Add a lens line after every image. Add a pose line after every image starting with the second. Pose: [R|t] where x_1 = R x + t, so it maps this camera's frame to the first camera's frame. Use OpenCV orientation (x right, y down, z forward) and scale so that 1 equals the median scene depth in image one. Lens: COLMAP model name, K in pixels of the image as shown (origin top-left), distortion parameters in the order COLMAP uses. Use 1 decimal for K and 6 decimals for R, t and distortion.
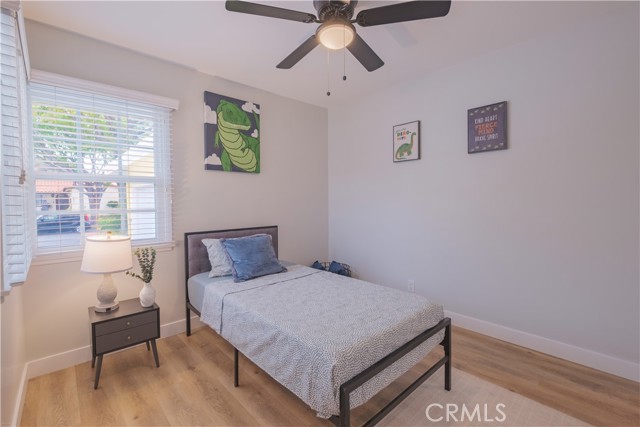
lens RADIAL K [[283.8, 0, 314.5], [0, 283.8, 211.5], [0, 0, 1]] dist [-0.001138, -0.000435]
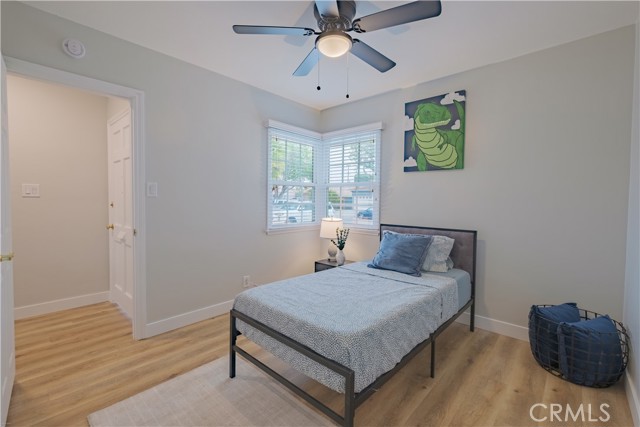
lens RADIAL K [[283.8, 0, 314.5], [0, 283.8, 211.6], [0, 0, 1]] dist [-0.001138, -0.000435]
pose [[0.083350, 0.055143, -0.994994, 0.718676], [-0.047832, 0.997538, 0.051277, -0.028084], [0.995372, 0.043318, 0.085782, 0.530269]]
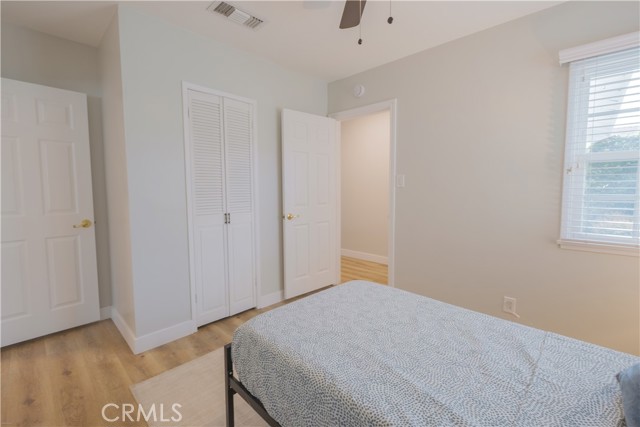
lens RADIAL K [[283.8, 0, 318.0], [0, 283.8, 210.8], [0, 0, 1]] dist [-0.001138, -0.000435]
pose [[-0.997714, 0.019441, -0.064729, 0.172663], [0.011588, 0.992759, 0.119560, -0.045546], [0.066584, 0.118536, -0.990715, 1.096026]]
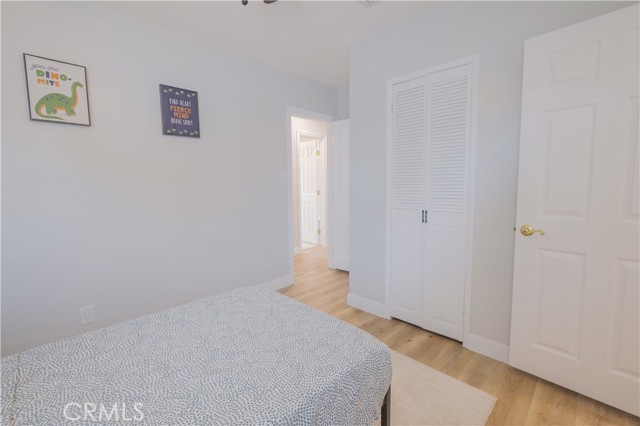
lens RADIAL K [[283.8, 0, 317.5], [0, 283.8, 210.8], [0, 0, 1]] dist [-0.001138, -0.000435]
pose [[-0.053544, -0.084286, 0.995002, -0.358392], [0.050764, 0.994913, 0.087010, -0.015064], [-0.997274, 0.055169, -0.048993, 0.516200]]
